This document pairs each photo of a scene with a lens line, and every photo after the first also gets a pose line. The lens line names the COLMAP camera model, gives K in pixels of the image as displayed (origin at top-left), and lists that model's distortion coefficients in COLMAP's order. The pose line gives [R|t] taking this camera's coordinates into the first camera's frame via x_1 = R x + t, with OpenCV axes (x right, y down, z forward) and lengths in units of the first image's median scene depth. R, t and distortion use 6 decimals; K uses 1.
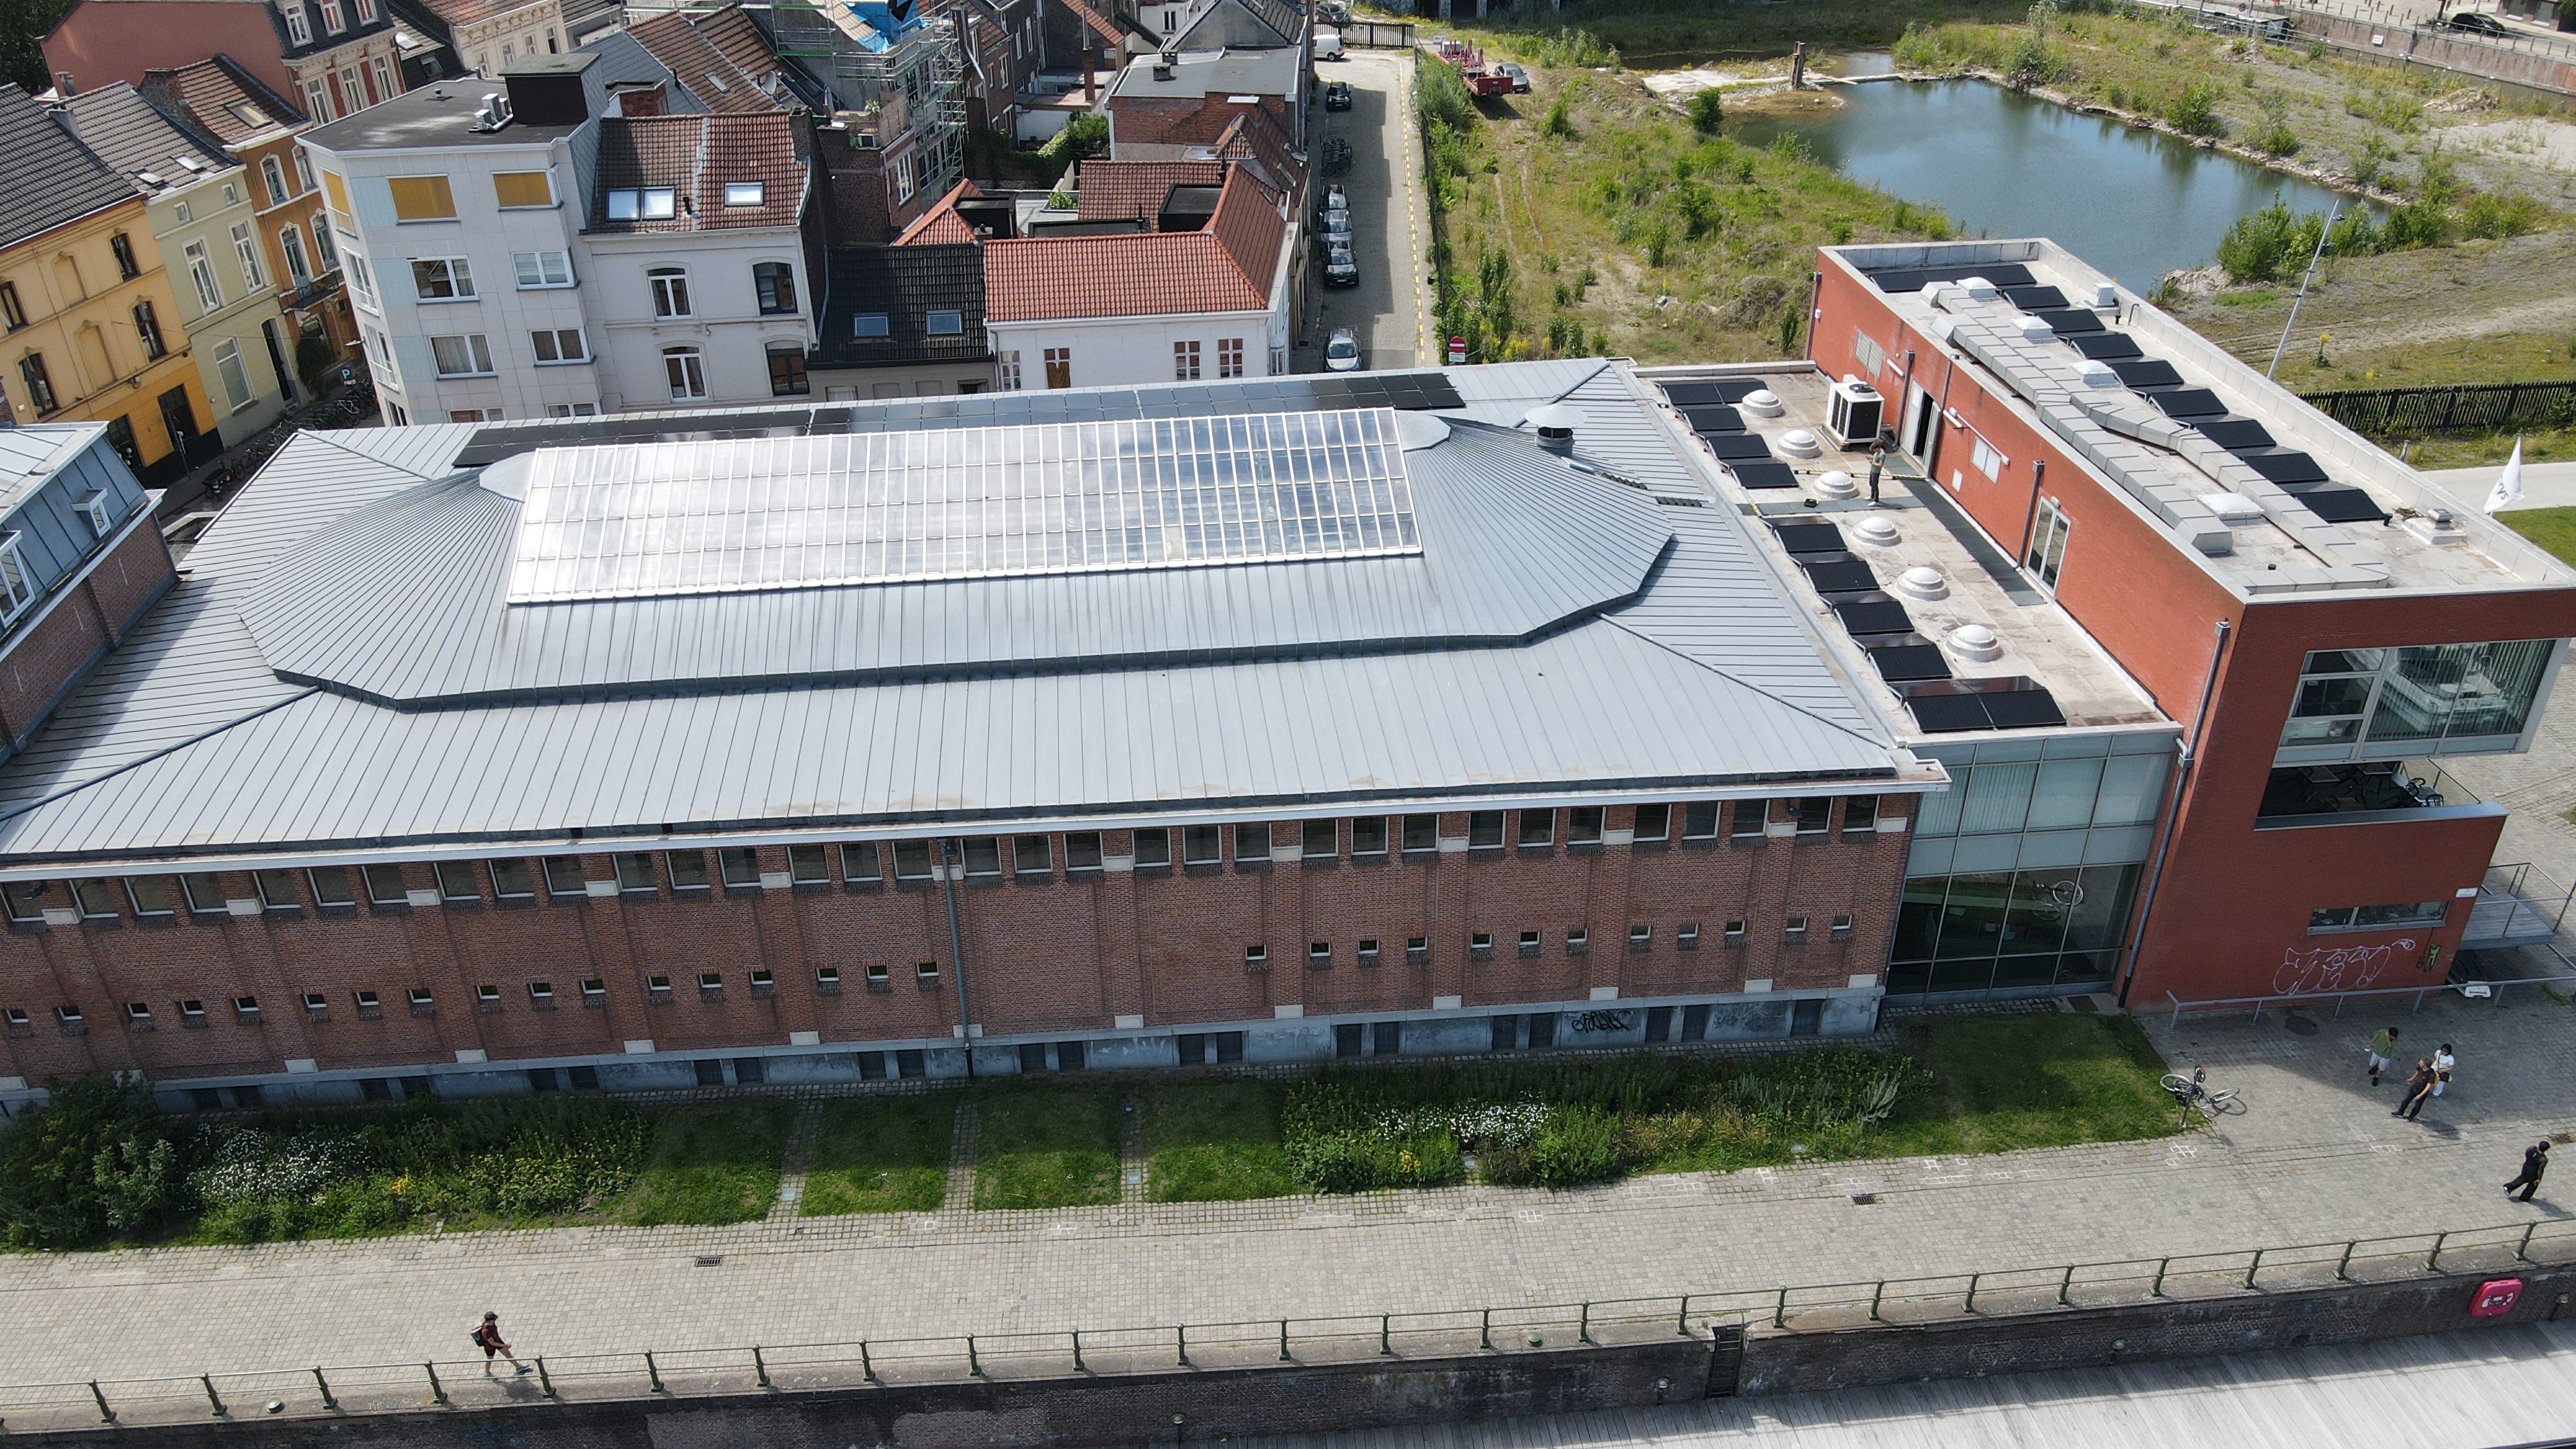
lens RADIAL K [[1929.2, 0, 1284.3], [0, 1929.2, 728.2], [0, 0, 1]] dist [0.000702, 0.001748]
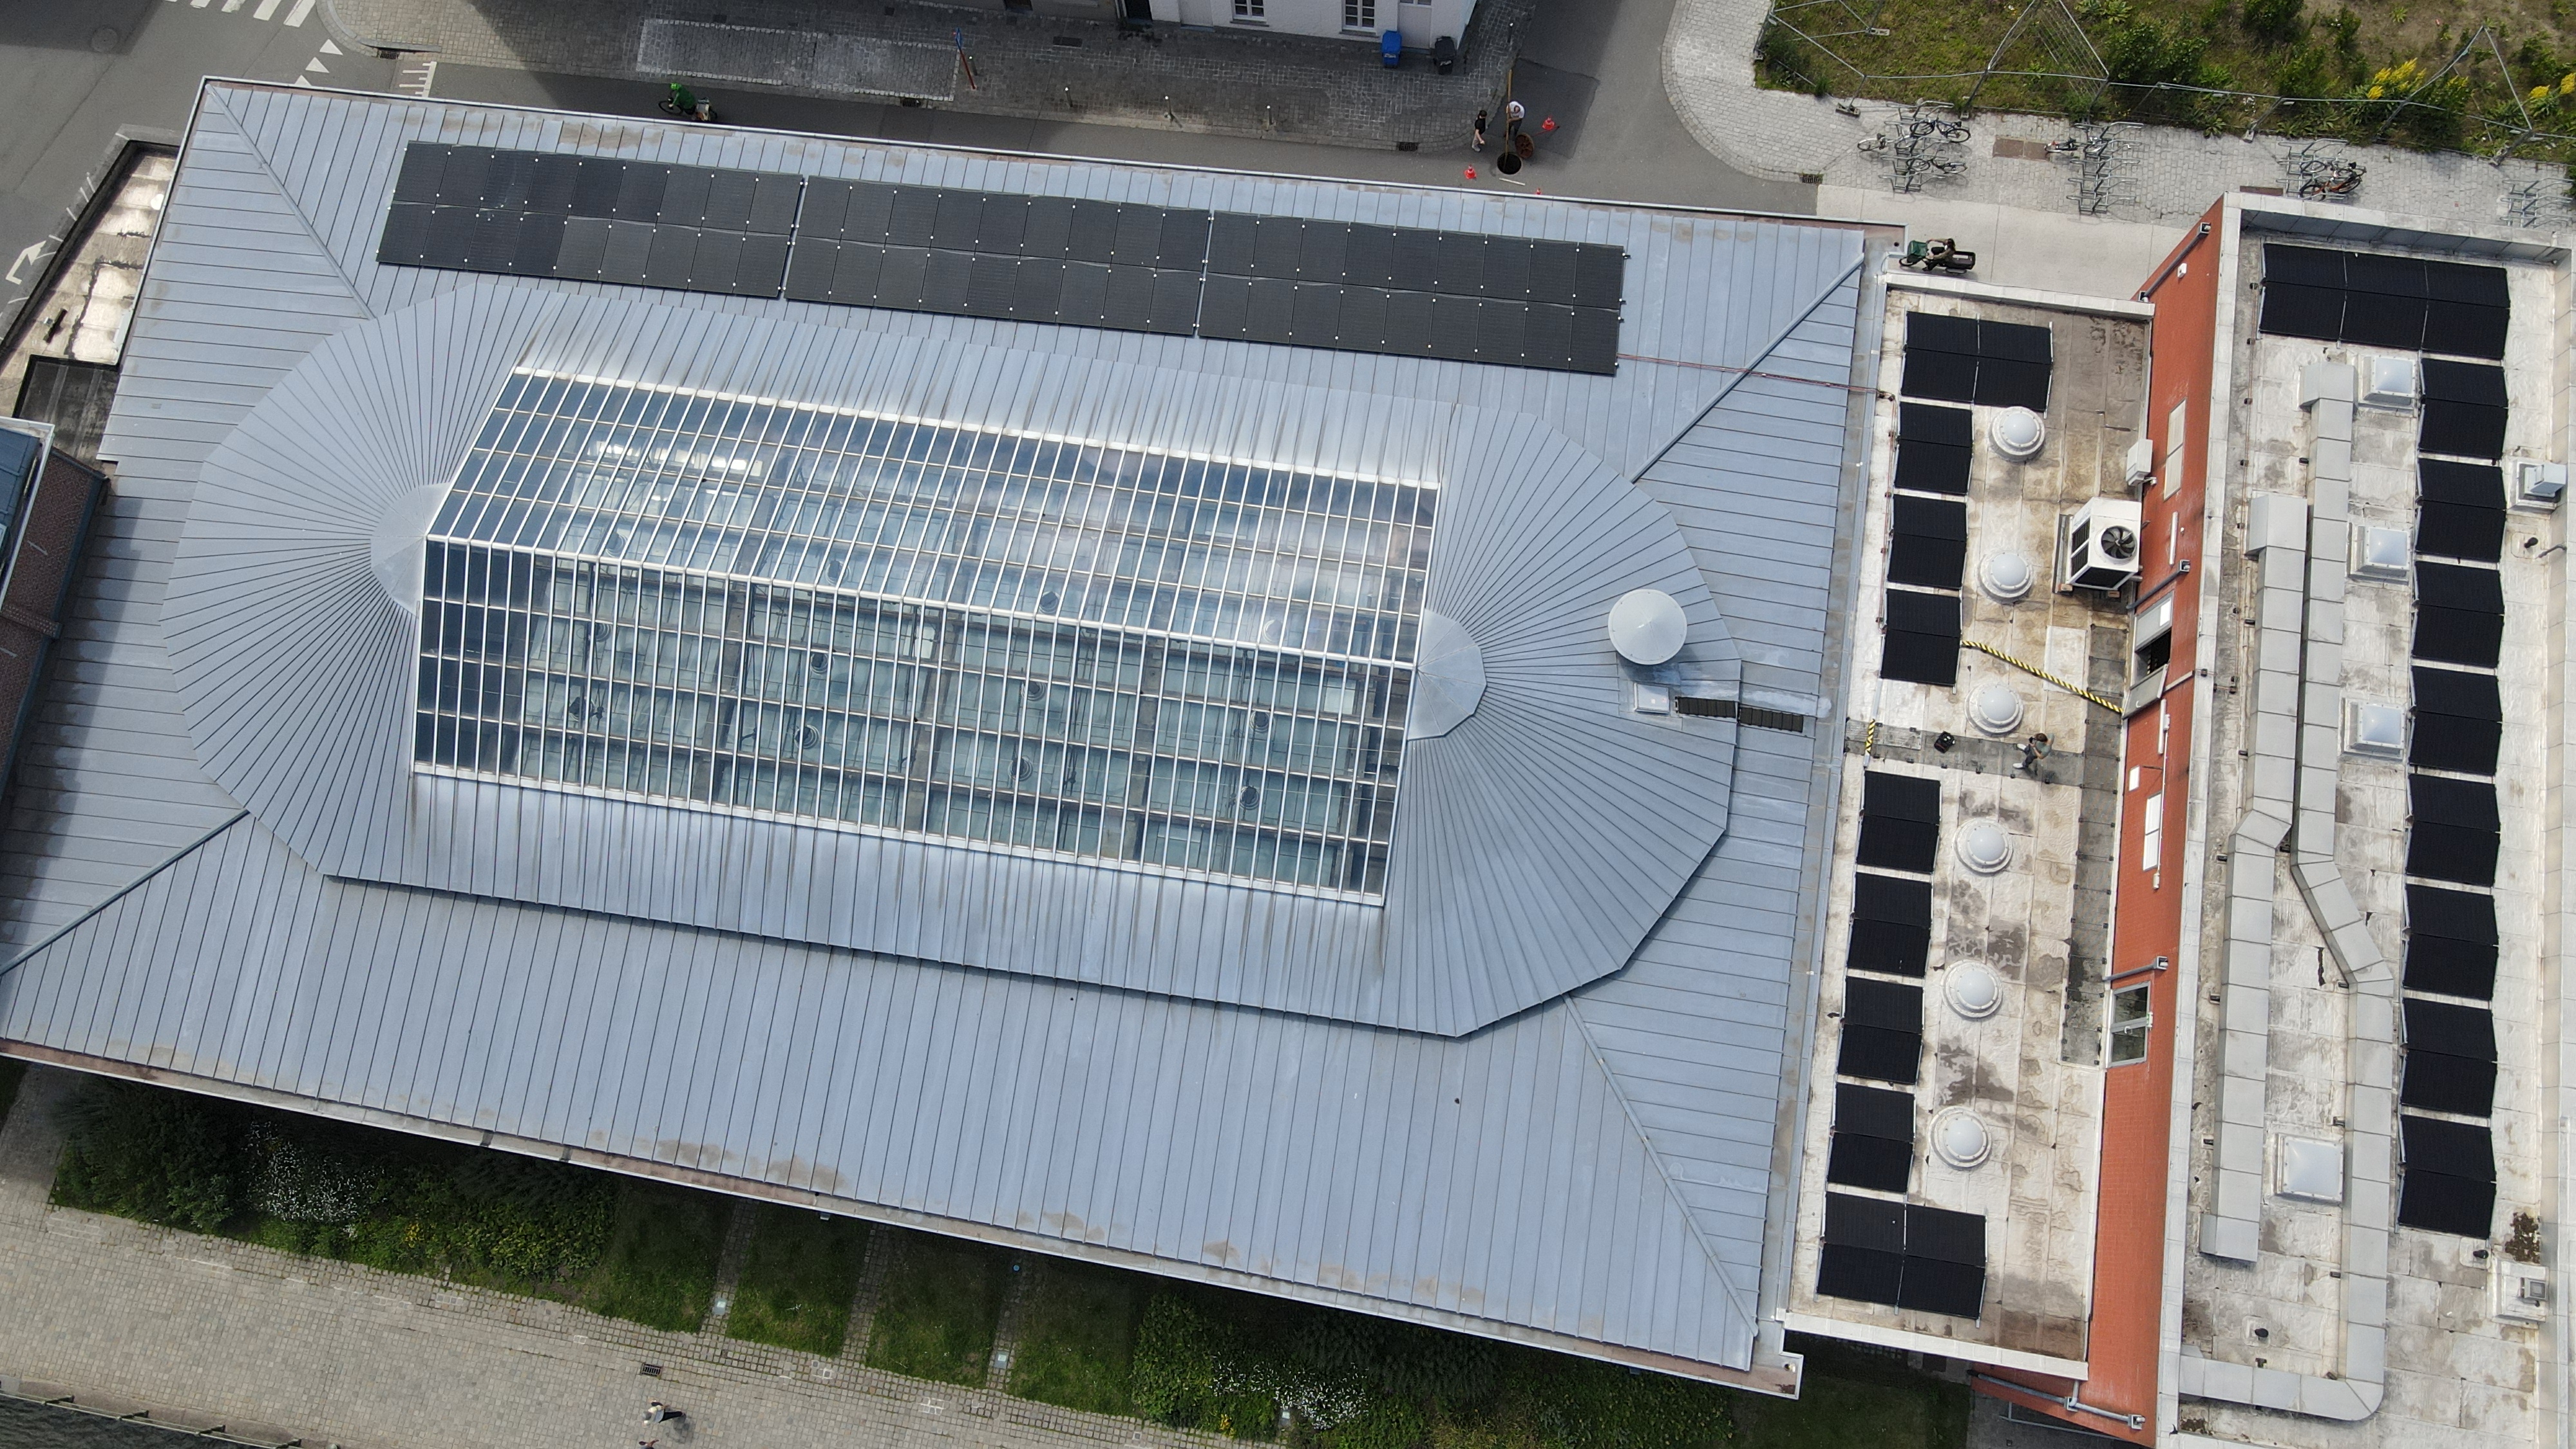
lens RADIAL K [[1929.2, 0, 1288.3], [0, 1929.2, 724.8], [0, 0, 1]] dist [0.000702, 0.001748]
pose [[0.968132, 0.237191, -0.080384, 0.092867], [-0.103123, 0.670045, 0.735122, -0.900444], [0.228225, -0.703406, 0.673152, 0.521490]]
